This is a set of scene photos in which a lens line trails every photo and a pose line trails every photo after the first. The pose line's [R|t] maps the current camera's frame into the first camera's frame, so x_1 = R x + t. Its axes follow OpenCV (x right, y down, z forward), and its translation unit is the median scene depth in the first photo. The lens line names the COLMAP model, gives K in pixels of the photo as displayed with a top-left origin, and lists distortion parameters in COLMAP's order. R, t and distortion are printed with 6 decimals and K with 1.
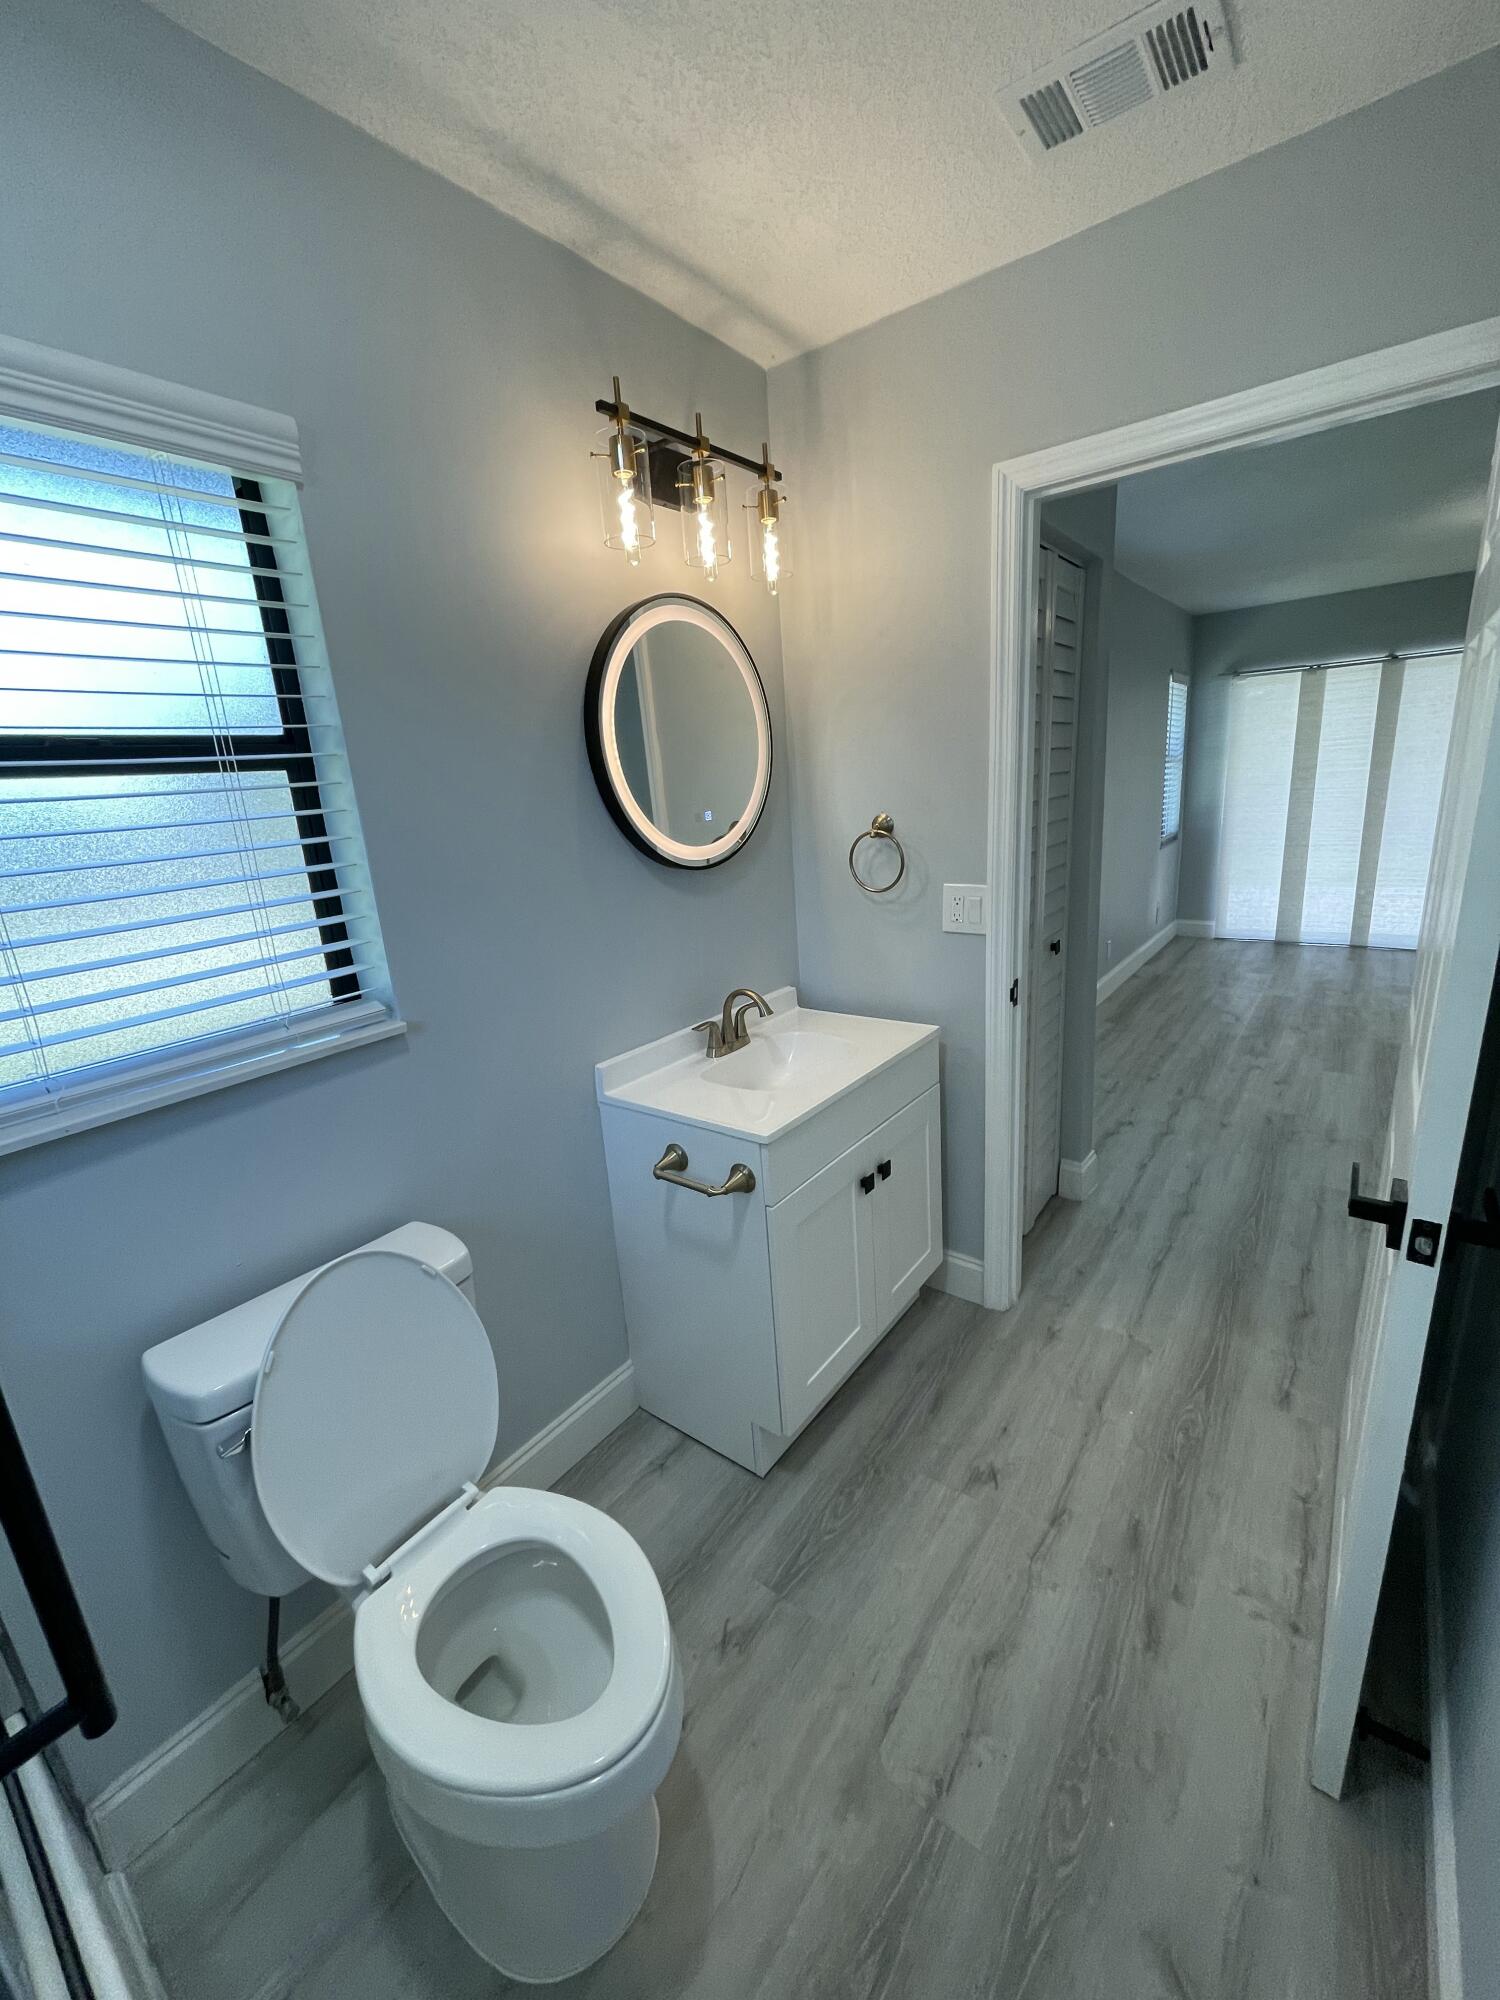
lens RADIAL K [[804.7, 0, 748.6], [0, 804.7, 999.0], [0, 0, 1]] dist [-0.003637, 0.000490]
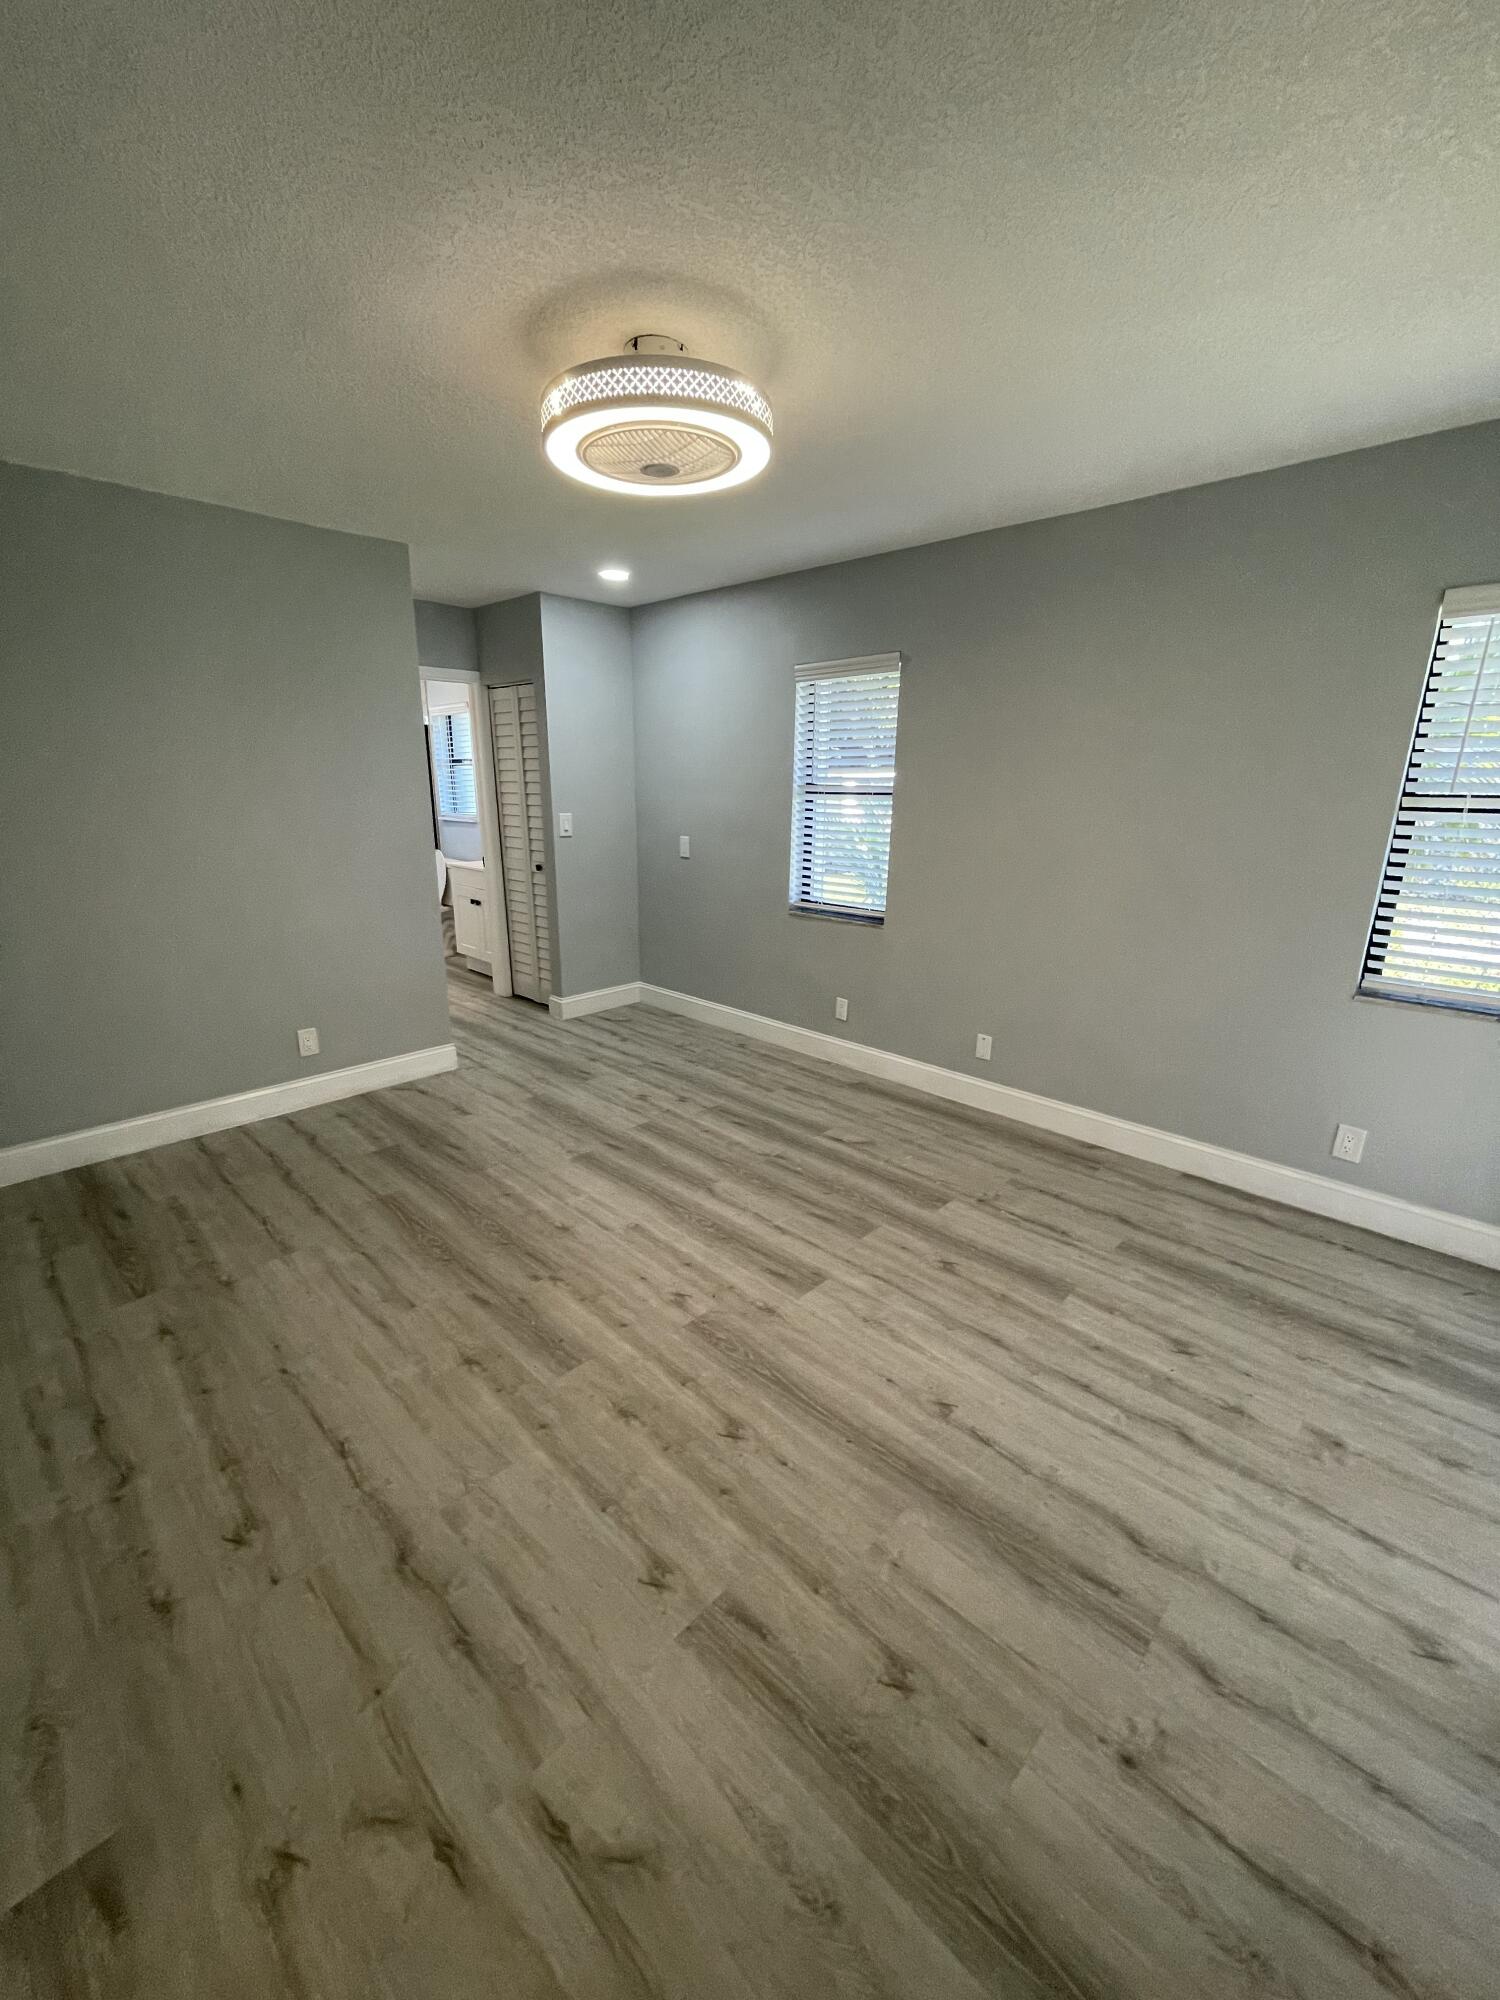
lens RADIAL K [[804.7, 0, 748.7], [0, 804.7, 1000.6], [0, 0, 1]] dist [-0.003637, 0.000490]
pose [[-0.111588, 0.332929, -0.936326, 2.806142], [-0.258930, 0.899924, 0.350844, -0.734996], [0.959429, 0.281593, -0.014215, 1.955690]]
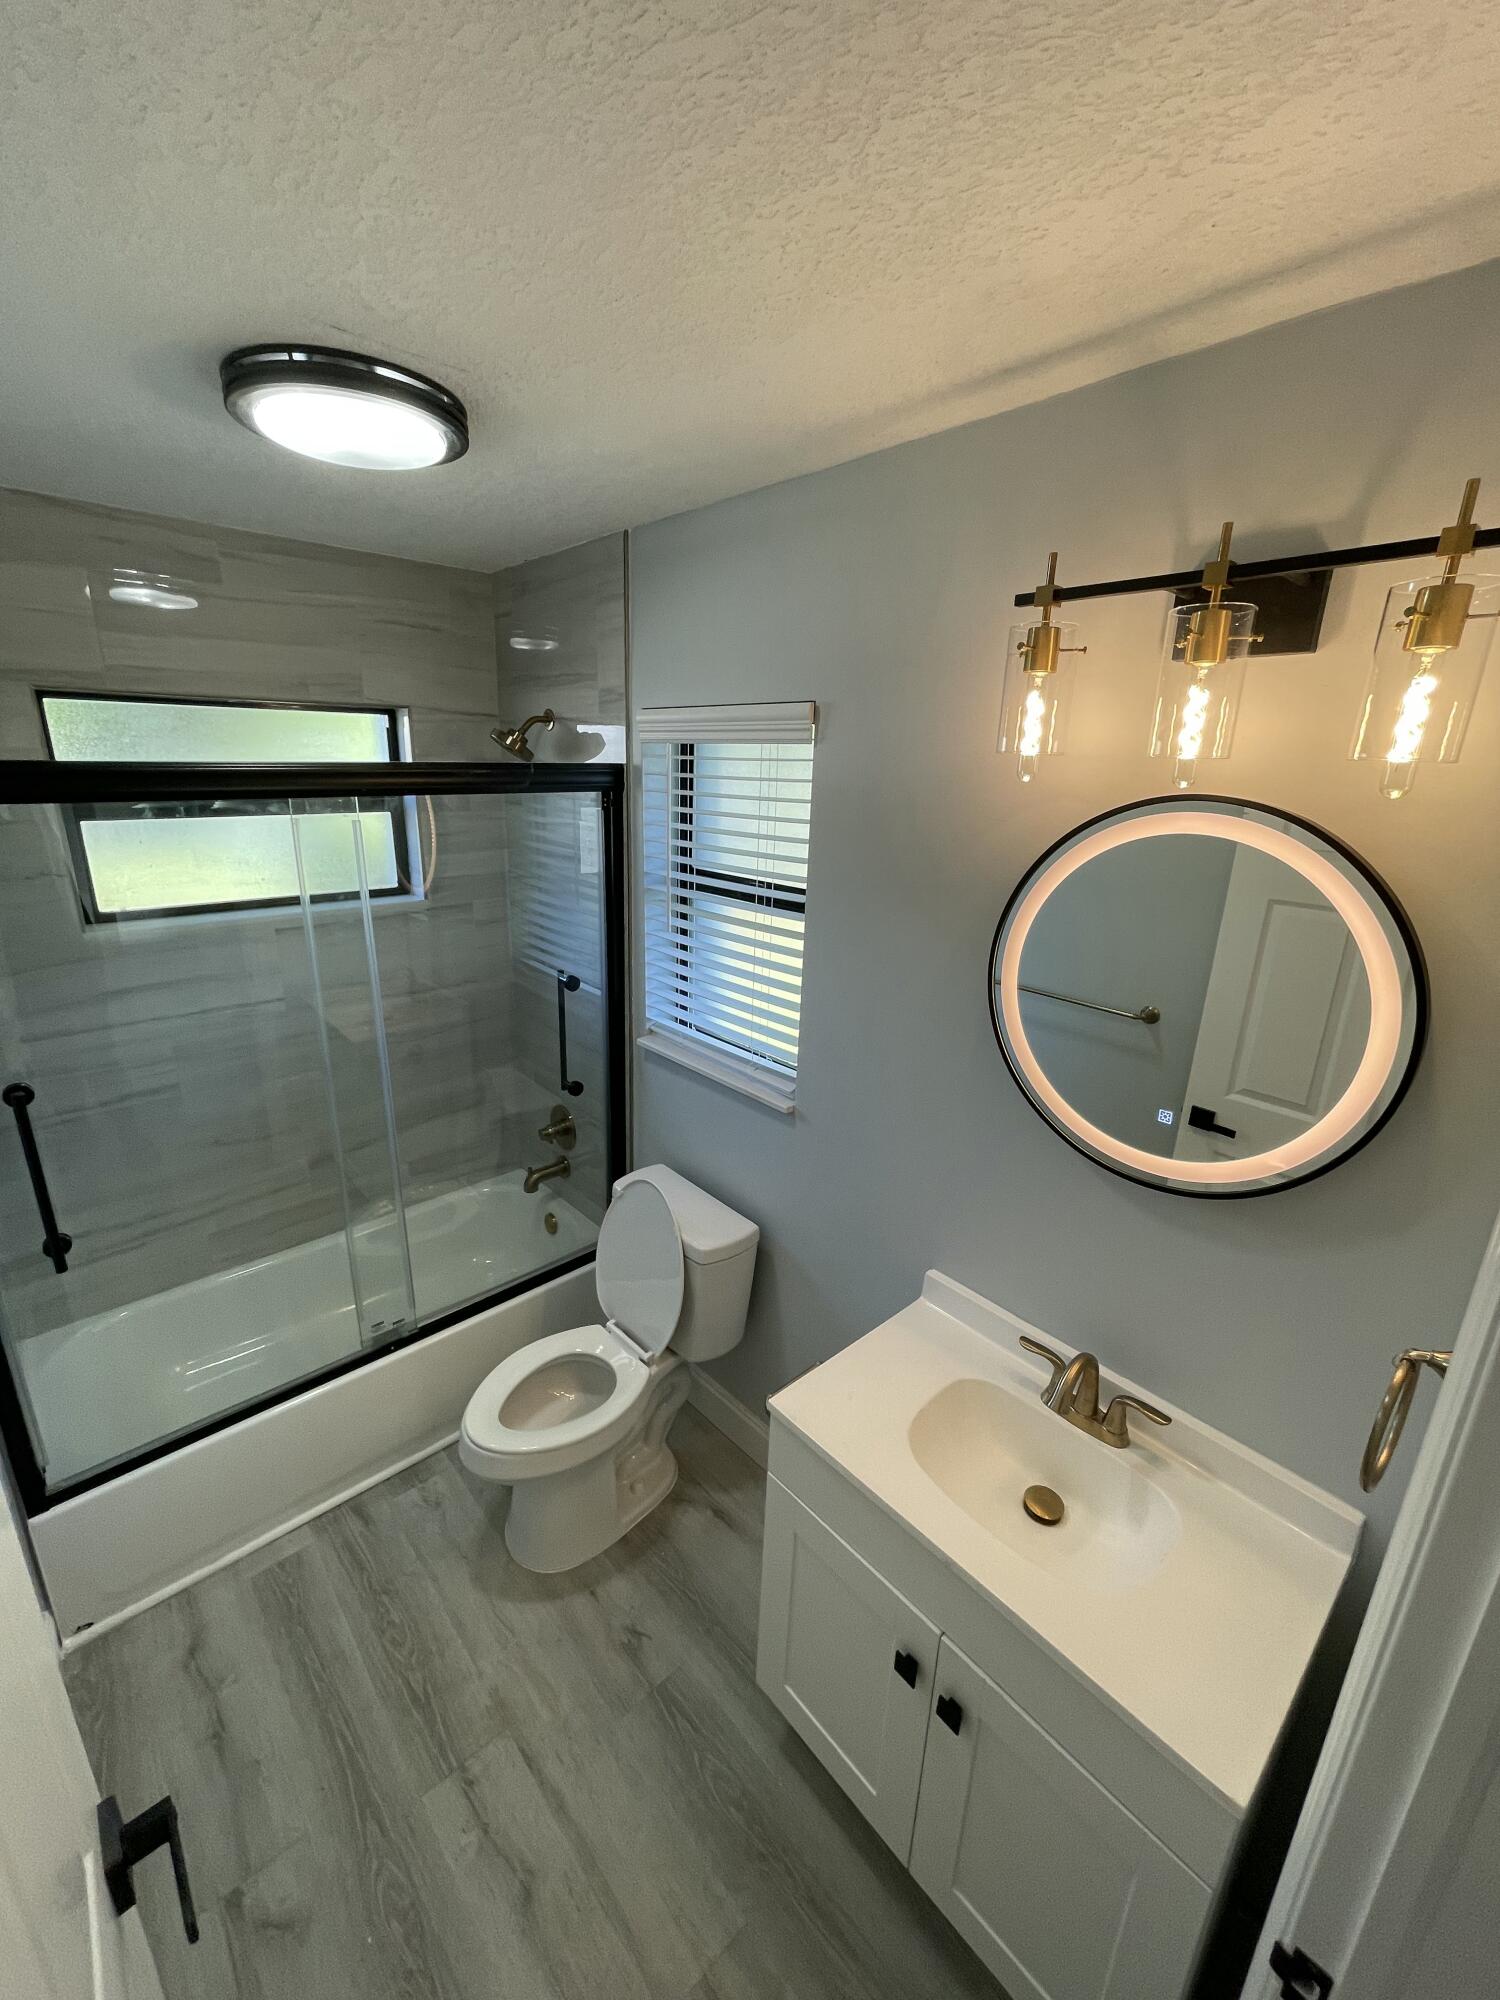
lens RADIAL K [[804.7, 0, 739.0], [0, 804.7, 990.7], [0, 0, 1]] dist [-0.003637, 0.000490]
pose [[-0.189916, 0.333254, -0.923512, 0.537436], [-0.267767, 0.887391, 0.375284, -0.432855], [0.944581, 0.318558, -0.079295, 0.647151]]
